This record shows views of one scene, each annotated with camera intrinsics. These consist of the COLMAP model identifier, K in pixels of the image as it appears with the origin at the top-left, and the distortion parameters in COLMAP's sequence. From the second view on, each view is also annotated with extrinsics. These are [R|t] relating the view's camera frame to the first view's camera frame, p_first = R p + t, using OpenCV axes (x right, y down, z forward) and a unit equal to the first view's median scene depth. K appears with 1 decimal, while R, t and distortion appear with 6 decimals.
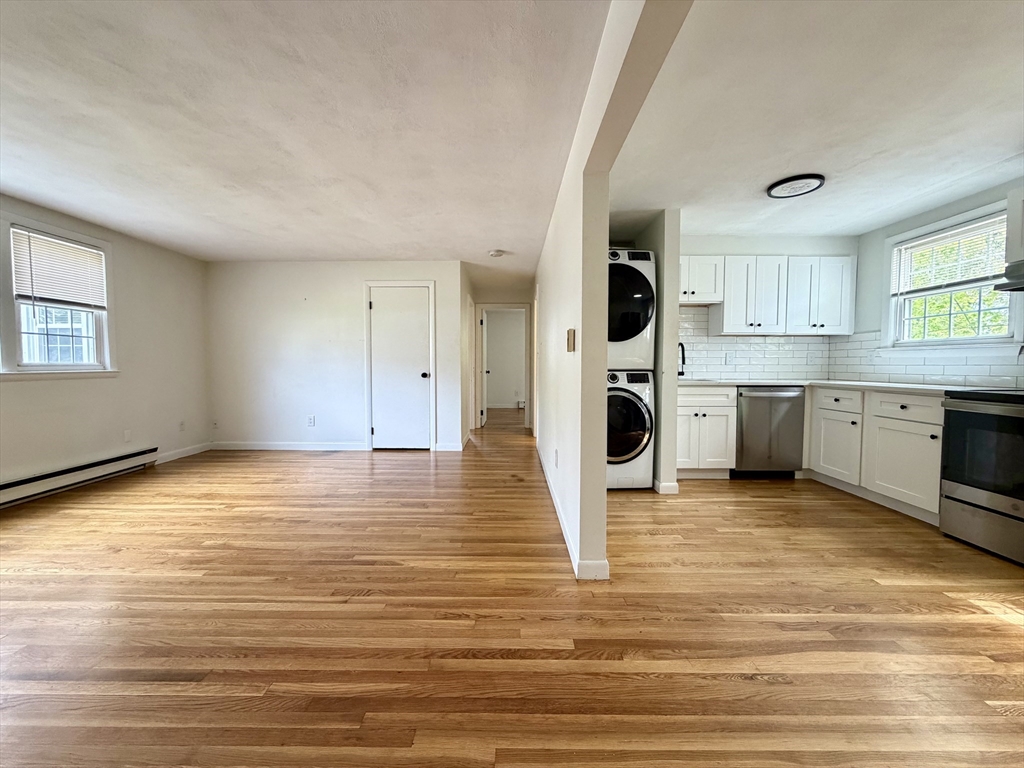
lens RADIAL K [[407.8, 0, 510.8], [0, 407.8, 383.8], [0, 0, 1]] dist [-0.000037, 0.000004]
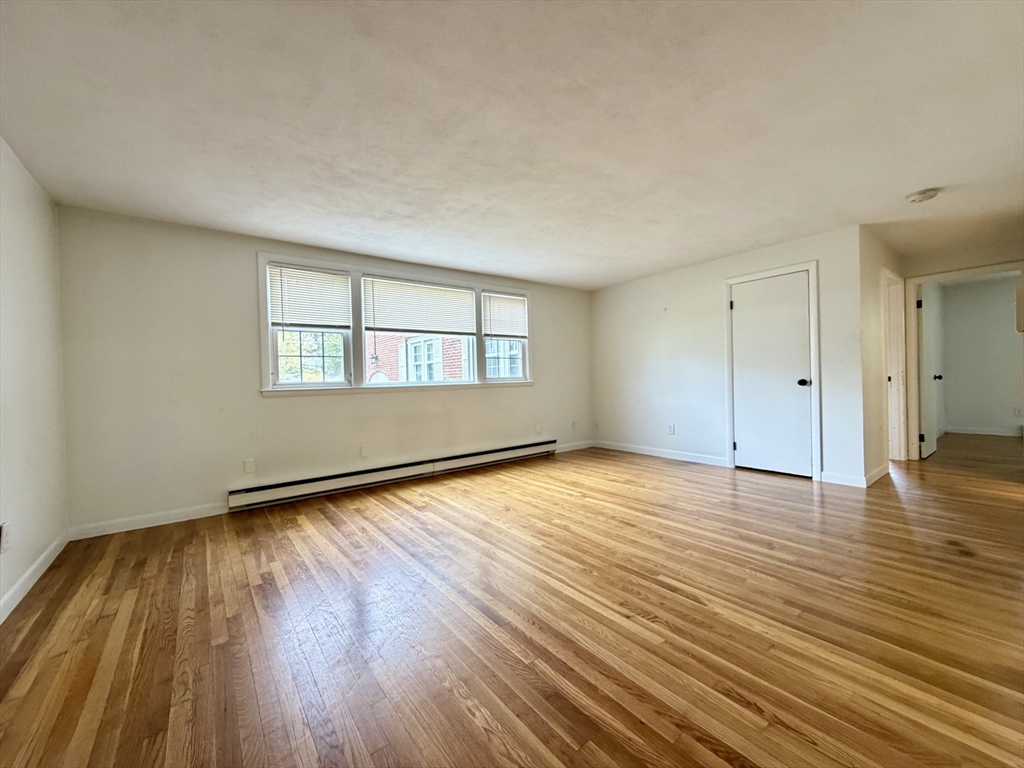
lens RADIAL K [[410.5, 0, 511.1], [0, 410.5, 383.0], [0, 0, 1]] dist [0.000595, -0.000065]
pose [[0.612290, -0.010518, -0.790564, 0.115242], [-0.011113, 0.999698, -0.021907, 0.005894], [0.790555, 0.022199, 0.611988, 0.108538]]
